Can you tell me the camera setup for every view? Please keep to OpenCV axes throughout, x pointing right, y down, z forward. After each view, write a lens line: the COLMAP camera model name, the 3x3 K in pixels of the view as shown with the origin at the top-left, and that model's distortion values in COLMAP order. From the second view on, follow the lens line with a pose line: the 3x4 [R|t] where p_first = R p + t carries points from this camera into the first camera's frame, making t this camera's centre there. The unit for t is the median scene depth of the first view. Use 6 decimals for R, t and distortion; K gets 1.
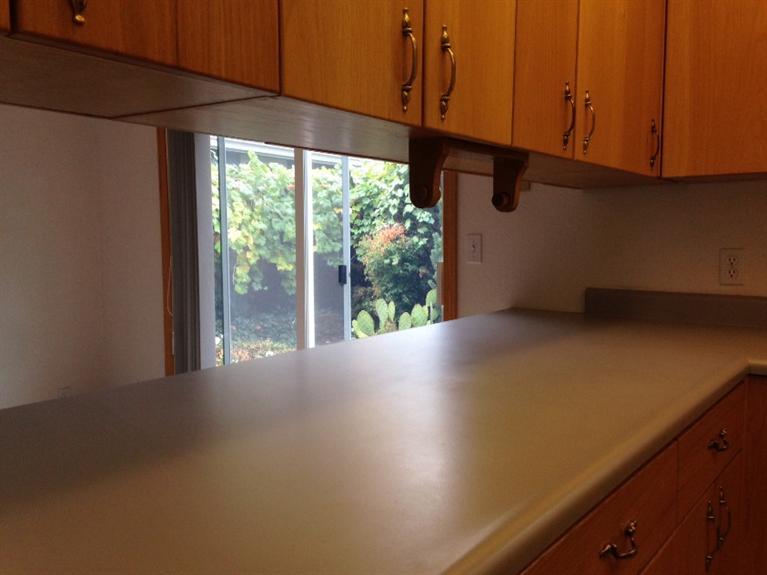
lens RADIAL K [[709.7, 0, 401.2], [0, 709.7, 284.9], [0, 0, 1]] dist [0.163366, -0.140946]
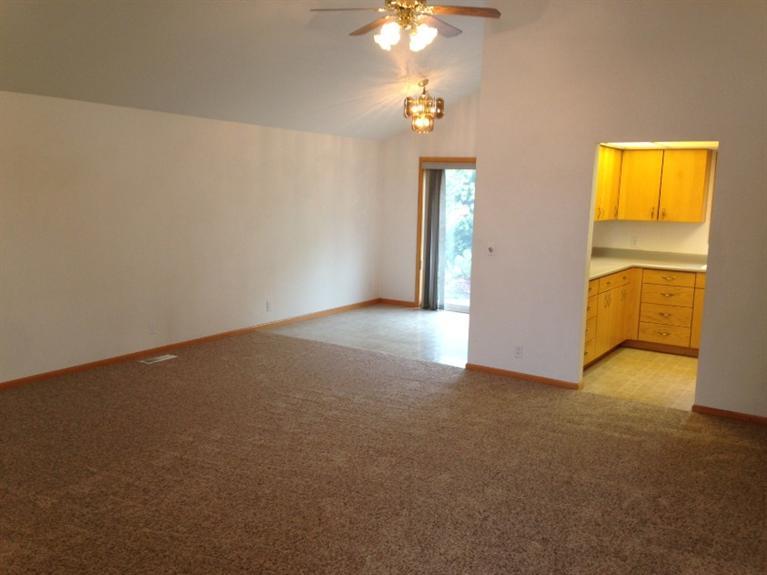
lens RADIAL K [[691.8, 0, 383.5], [0, 691.8, 287.5], [0, 0, 1]] dist [0.176148, -0.272341]
pose [[0.999305, 0.022187, 0.029953, -0.301831], [-0.024352, 0.996964, 0.073963, -0.009813], [-0.028221, -0.074641, 0.996811, -0.832618]]
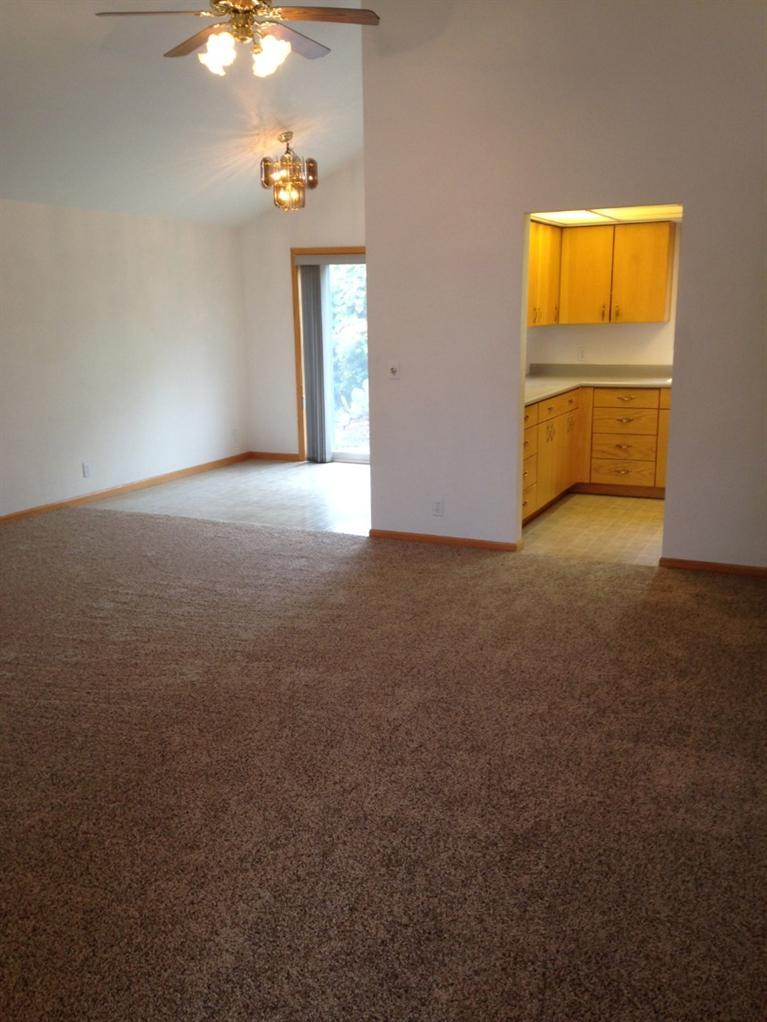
lens RADIAL K [[921.8, 0, 387.7], [0, 921.8, 522.0], [0, 0, 1]] dist [0.176148, -0.272341]
pose [[0.986341, -0.052449, 0.156142, -0.285080], [0.026948, 0.986560, 0.161163, 0.004430], [-0.162496, -0.154754, 0.974498, -0.803036]]
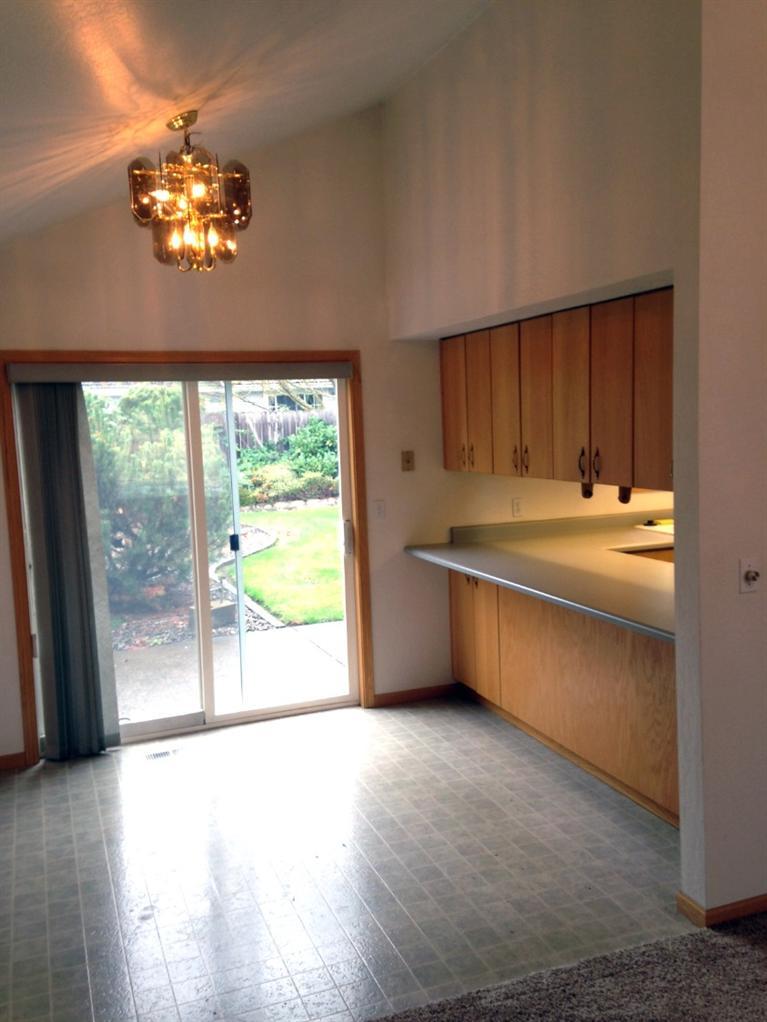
lens RADIAL K [[930.4, 0, 383.5], [0, 930.4, 511.0], [0, 0, 1]] dist [0.177968, -0.279044]
pose [[0.572705, -0.109546, 0.812409, -0.592071], [0.095791, 0.993185, 0.066394, -0.071777], [-0.814145, 0.039797, 0.579296, -0.055784]]
